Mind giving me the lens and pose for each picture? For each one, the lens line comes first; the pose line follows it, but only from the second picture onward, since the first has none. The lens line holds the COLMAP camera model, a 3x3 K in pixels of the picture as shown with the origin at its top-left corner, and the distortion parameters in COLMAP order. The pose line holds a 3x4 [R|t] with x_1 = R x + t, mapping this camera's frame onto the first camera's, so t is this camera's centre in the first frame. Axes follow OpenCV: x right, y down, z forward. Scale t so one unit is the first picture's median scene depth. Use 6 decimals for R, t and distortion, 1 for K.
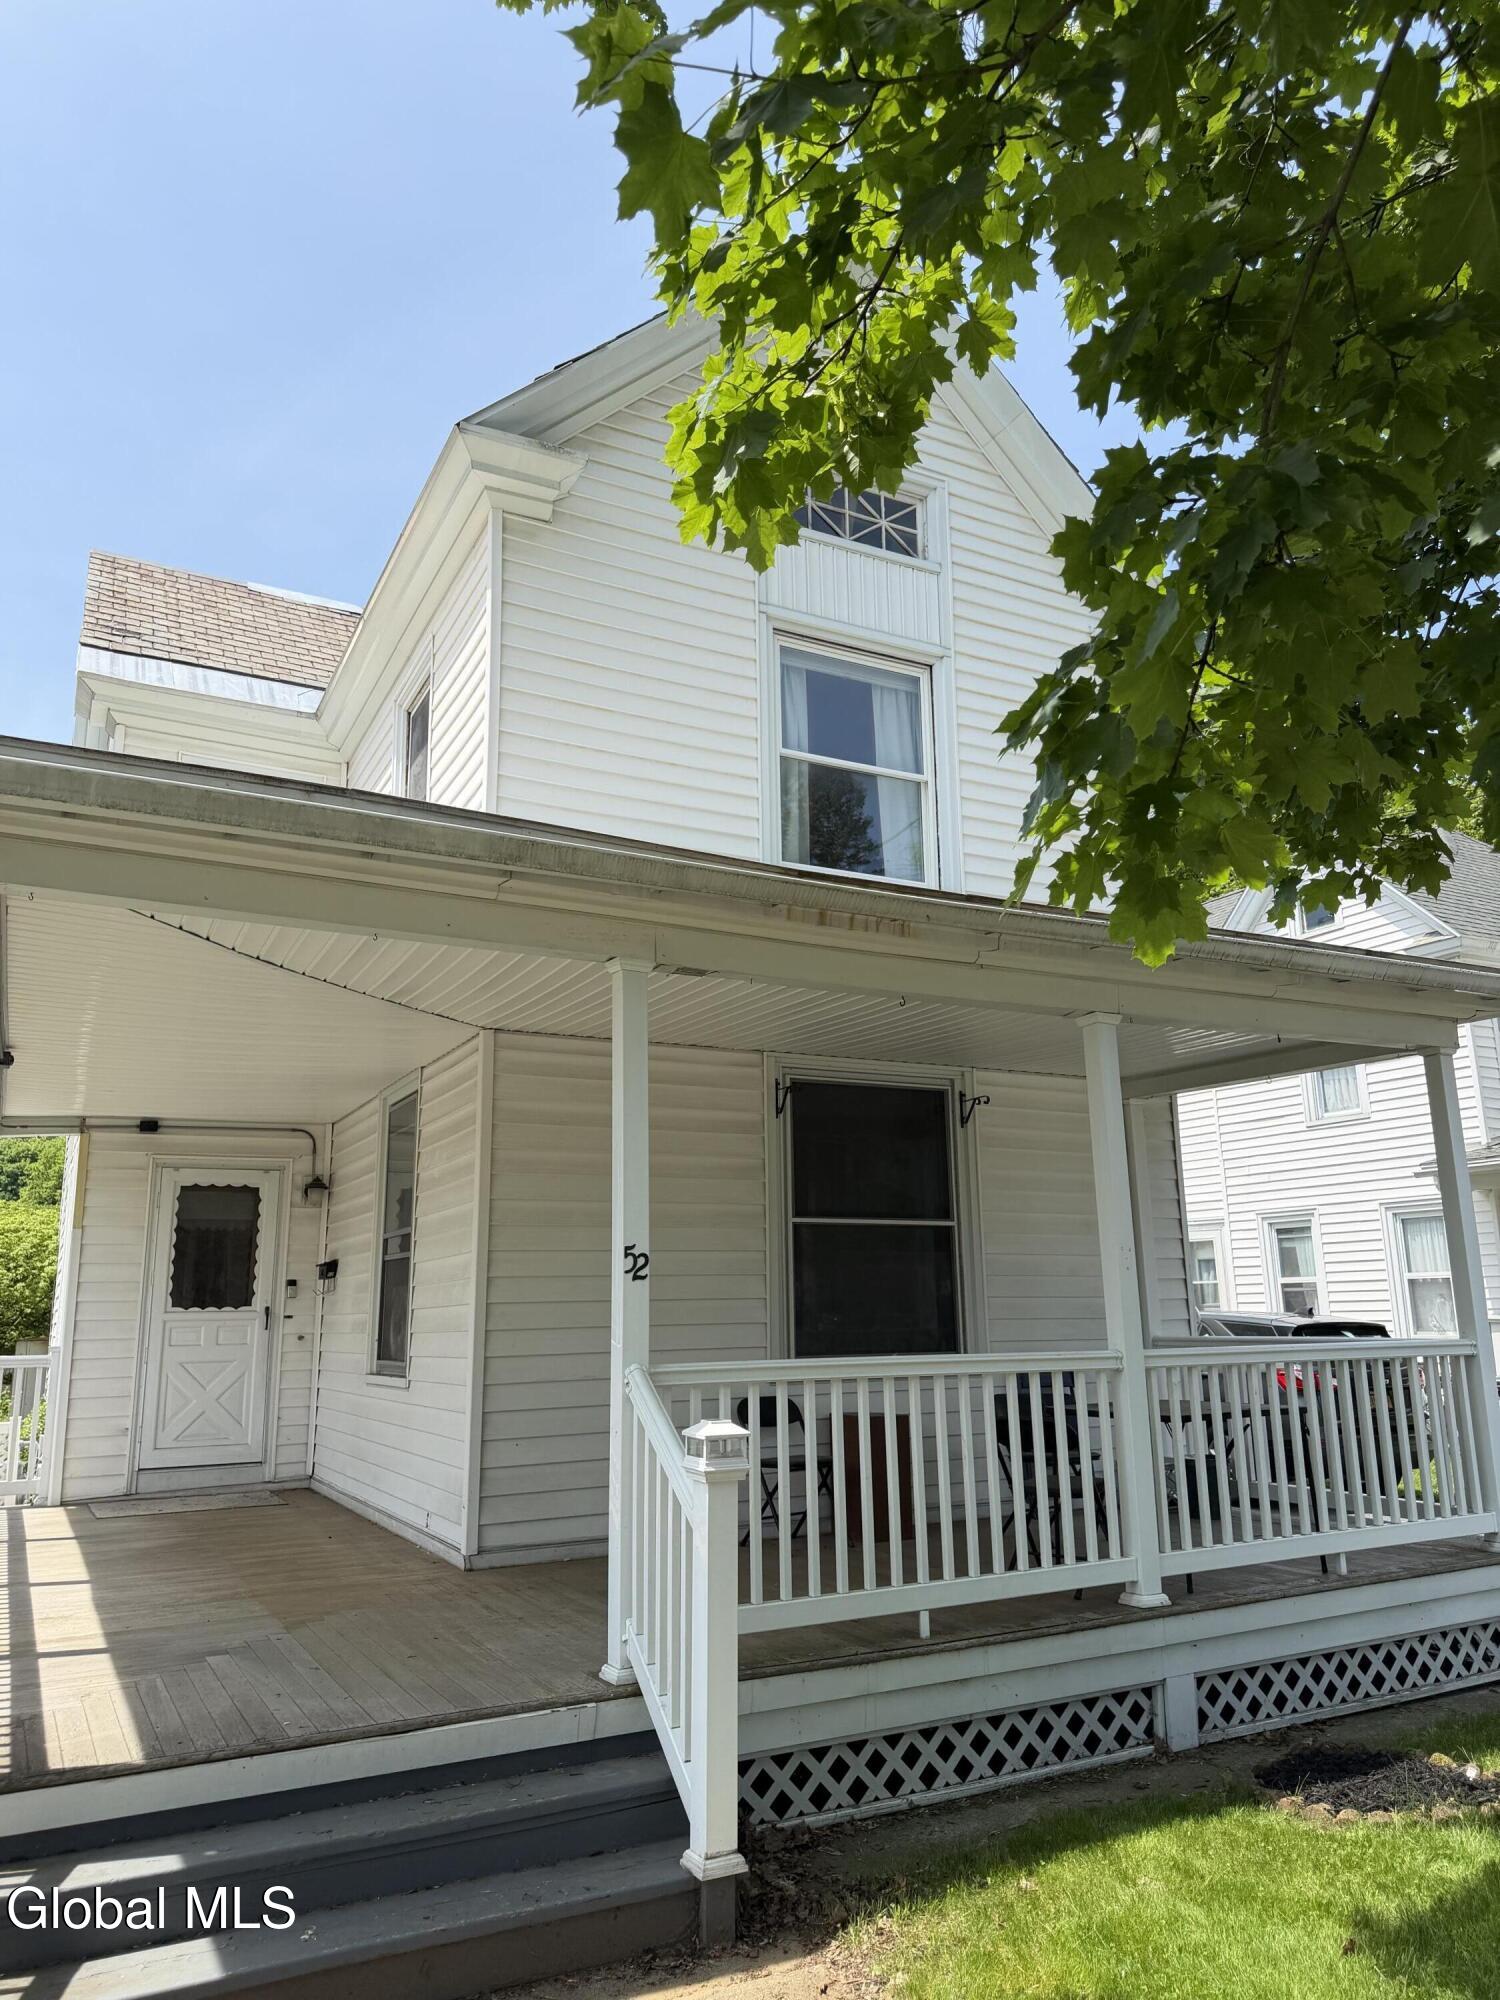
lens RADIAL K [[1377.1, 0, 745.9], [0, 1377.1, 999.9], [0, 0, 1]] dist [0.161104, -0.286319]
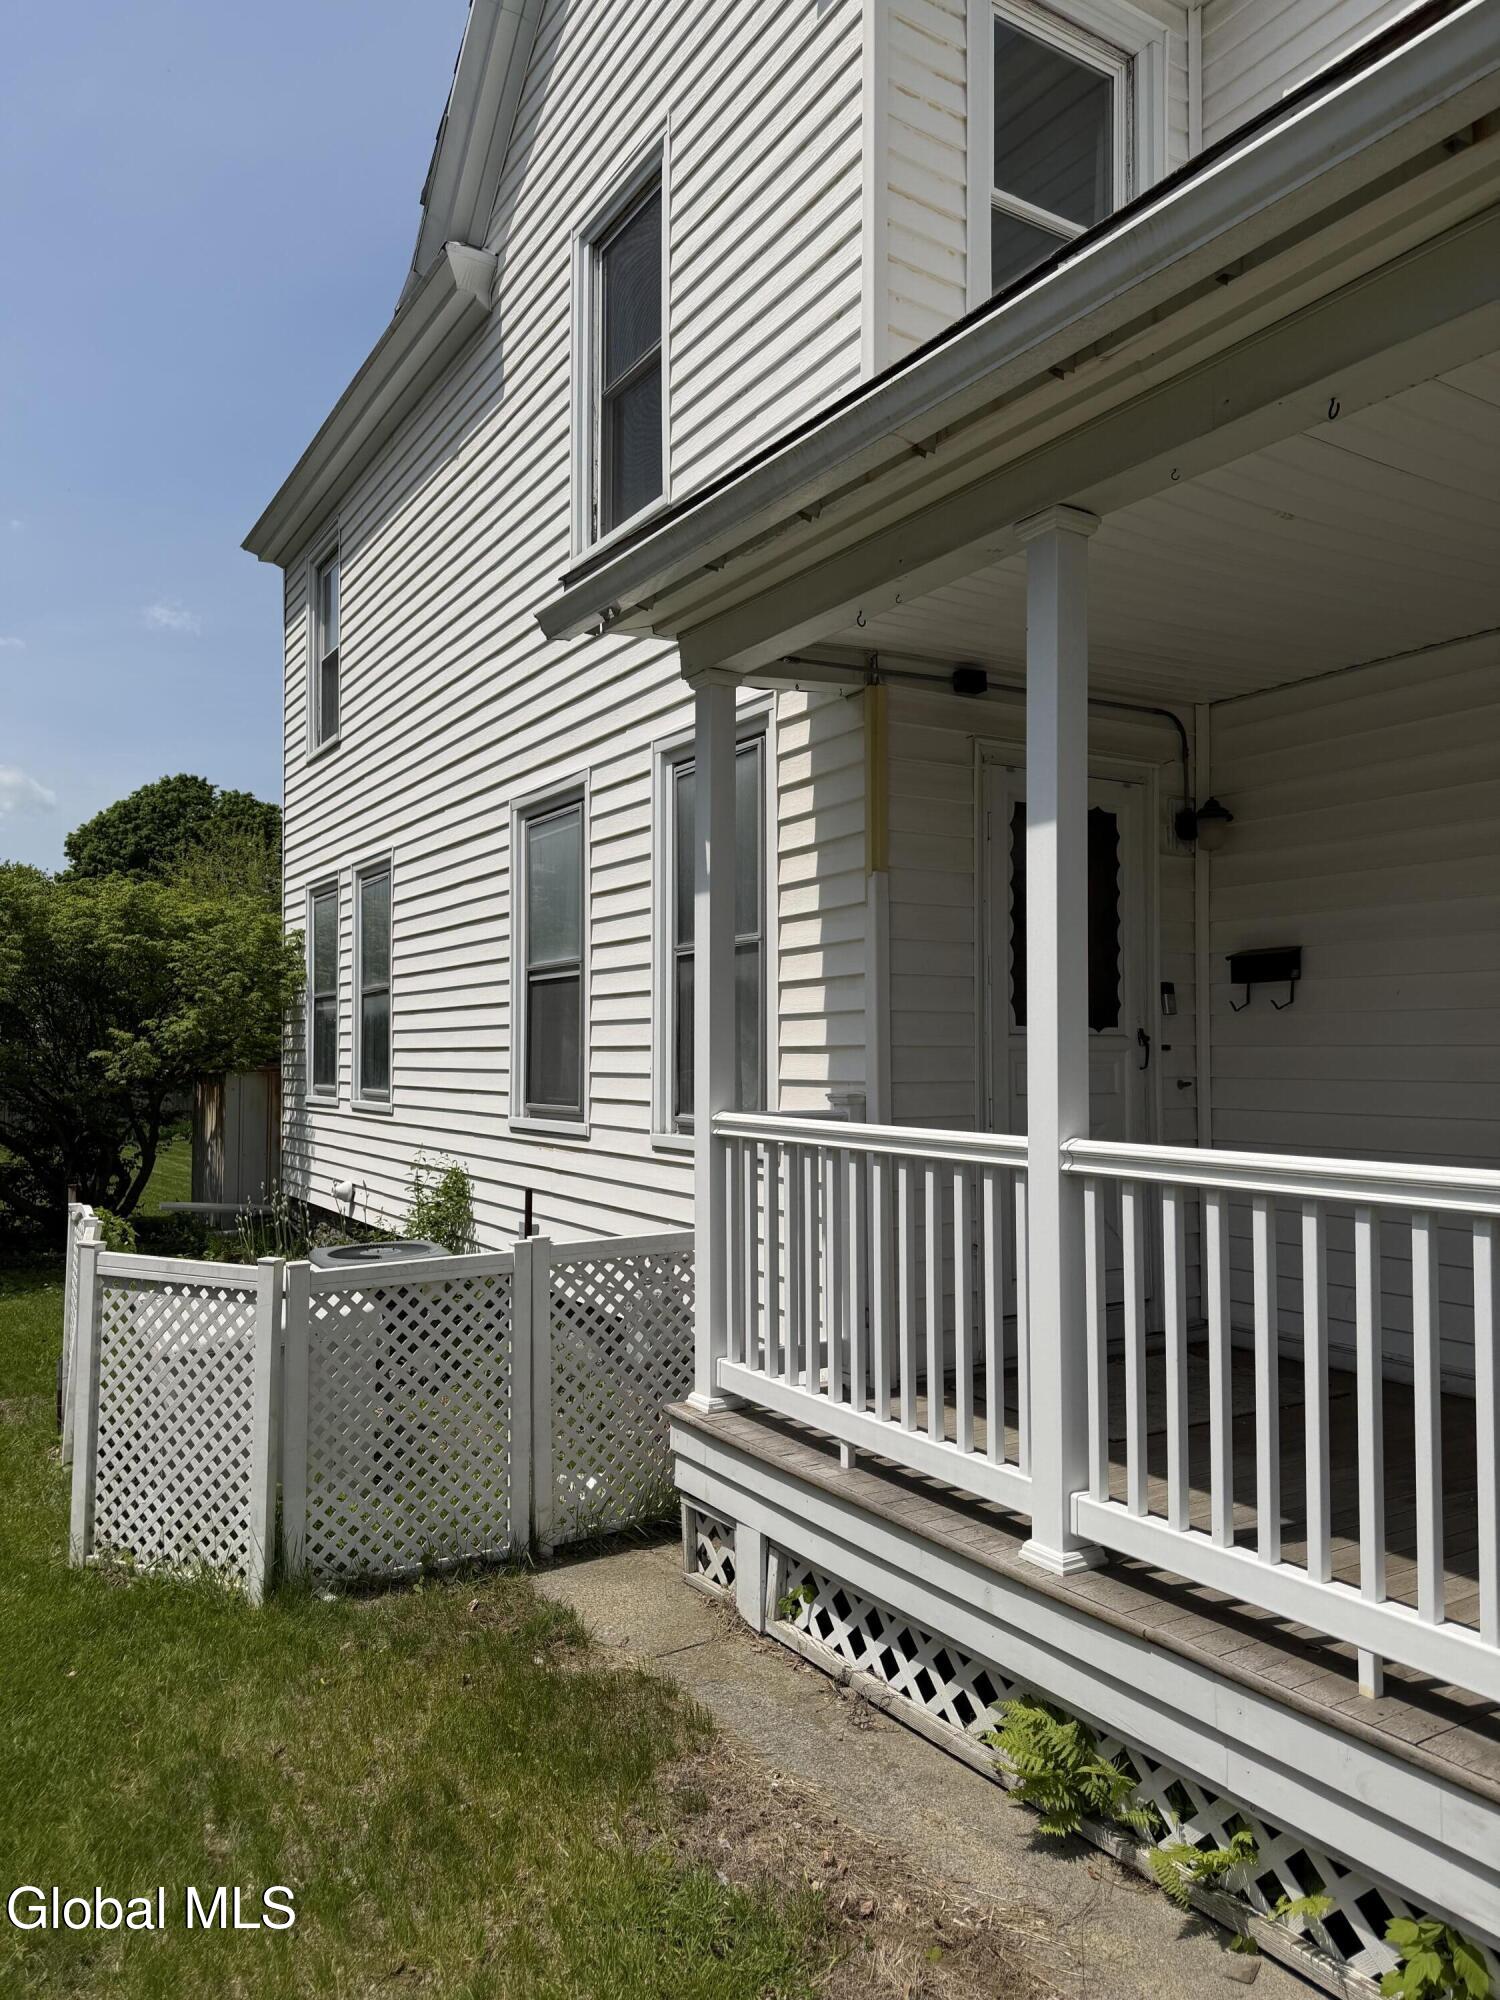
lens RADIAL K [[1377.1, 0, 745.9], [0, 1377.1, 999.9], [0, 0, 1]] dist [0.161104, -0.286319]
pose [[0.996300, 0.013895, 0.084817, -0.578814], [-0.029581, 0.981991, 0.186597, 0.117540], [-0.080697, -0.188416, 0.978768, 0.513590]]
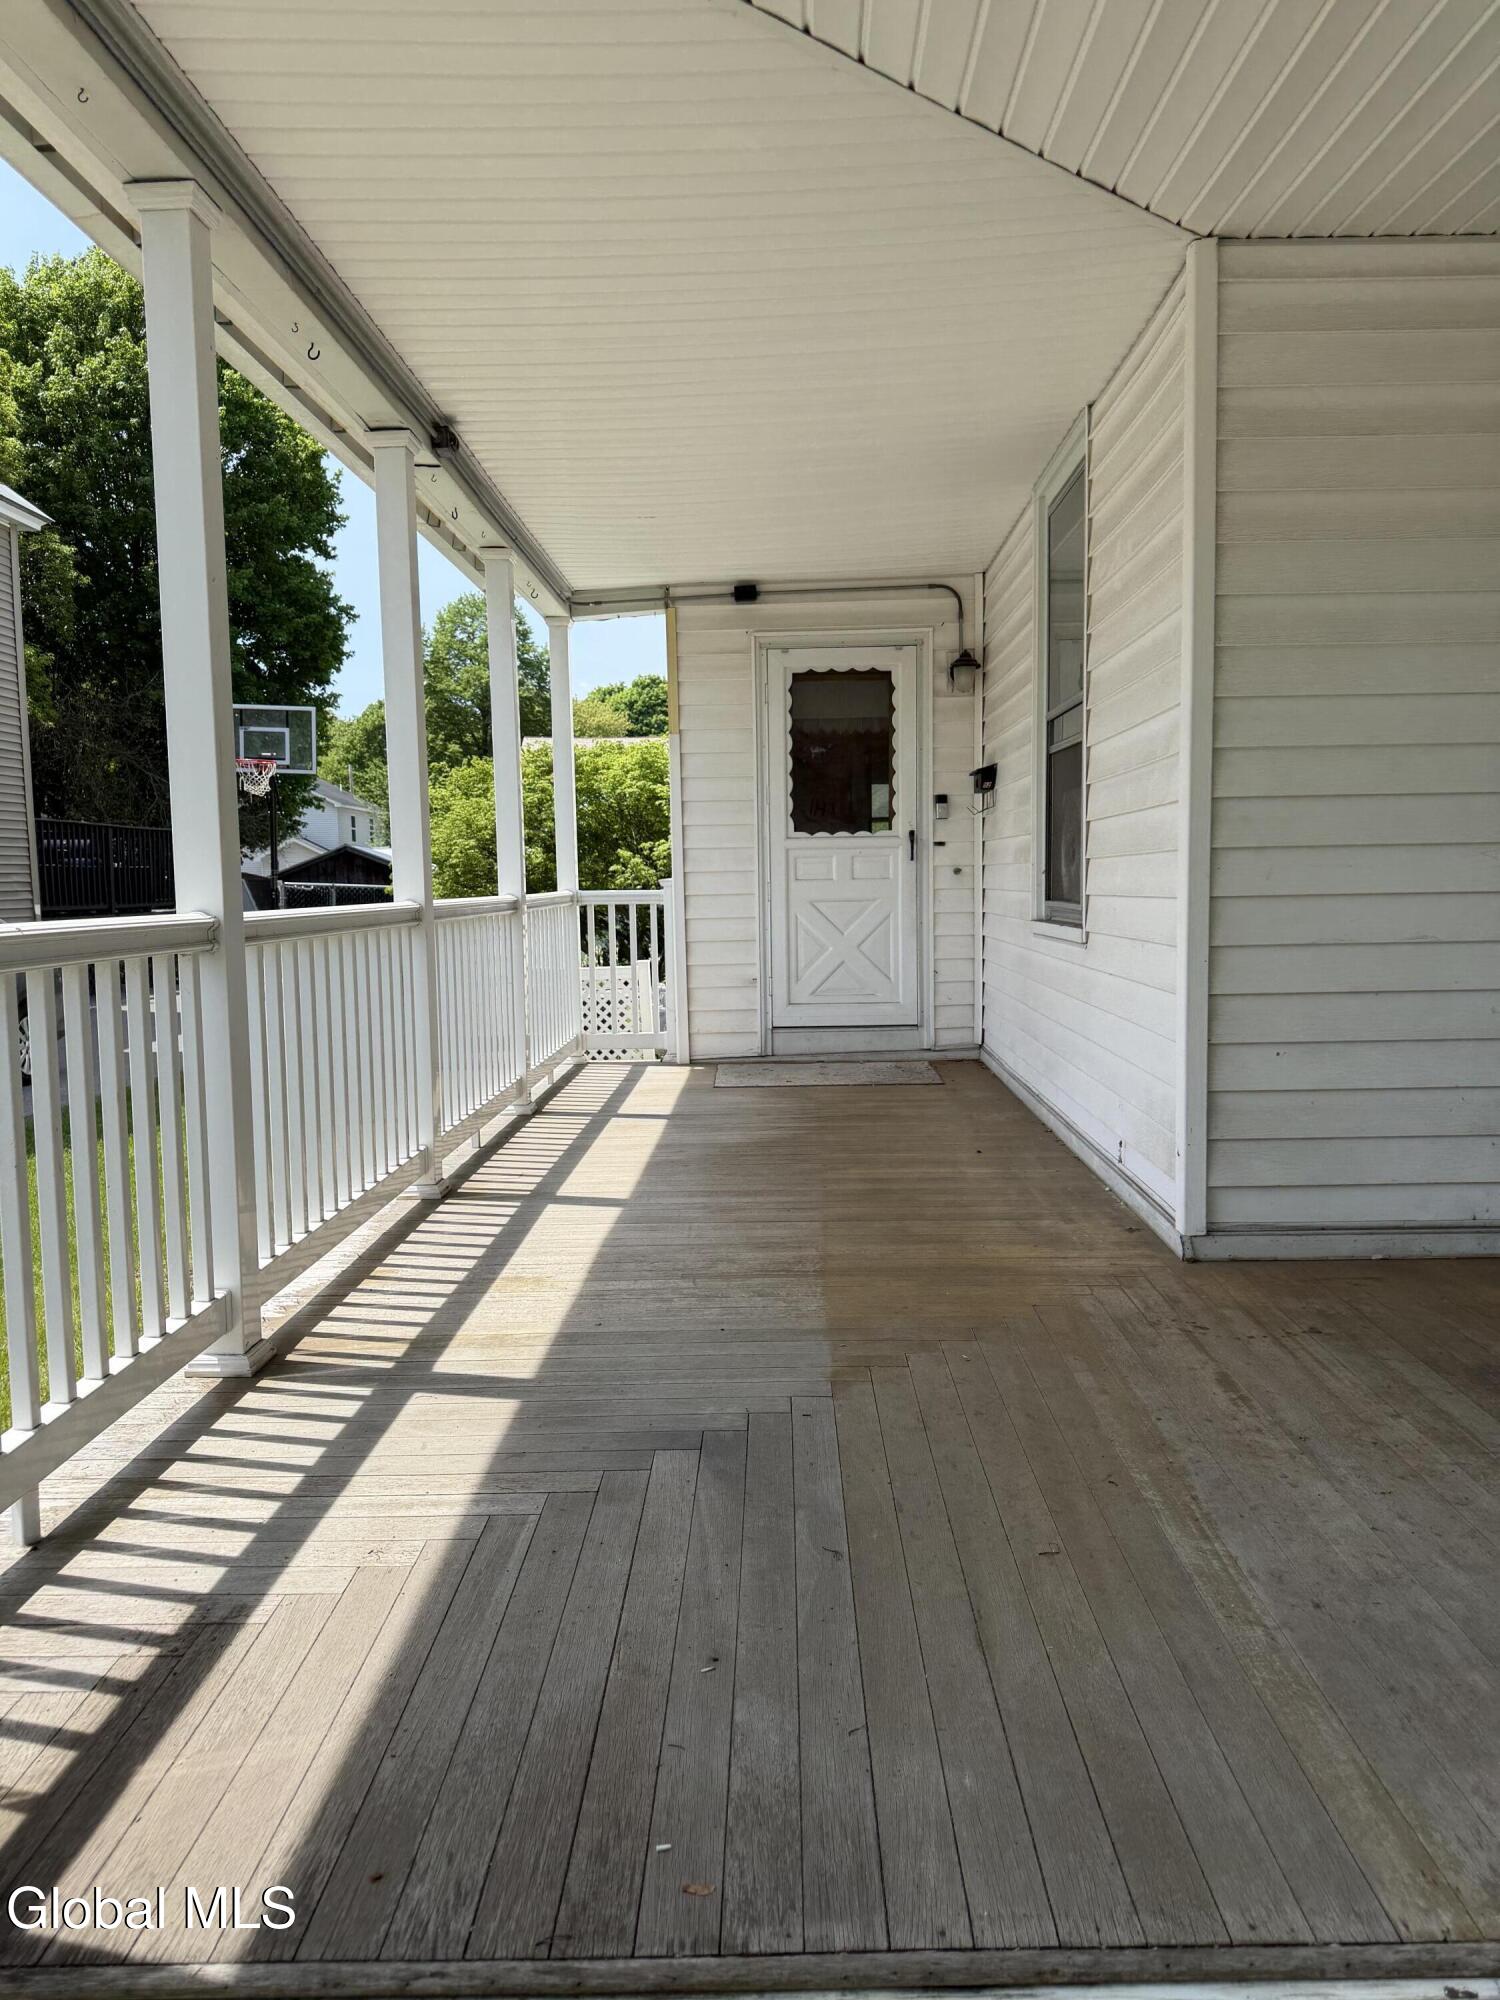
lens RADIAL K [[1377.1, 0, 745.9], [0, 1377.1, 999.9], [0, 0, 1]] dist [0.161104, -0.286319]
pose [[0.874789, 0.042045, -0.482676, -0.060275], [0.112357, 0.951465, 0.286513, 0.087697], [0.471296, -0.304870, 0.827608, 0.335715]]
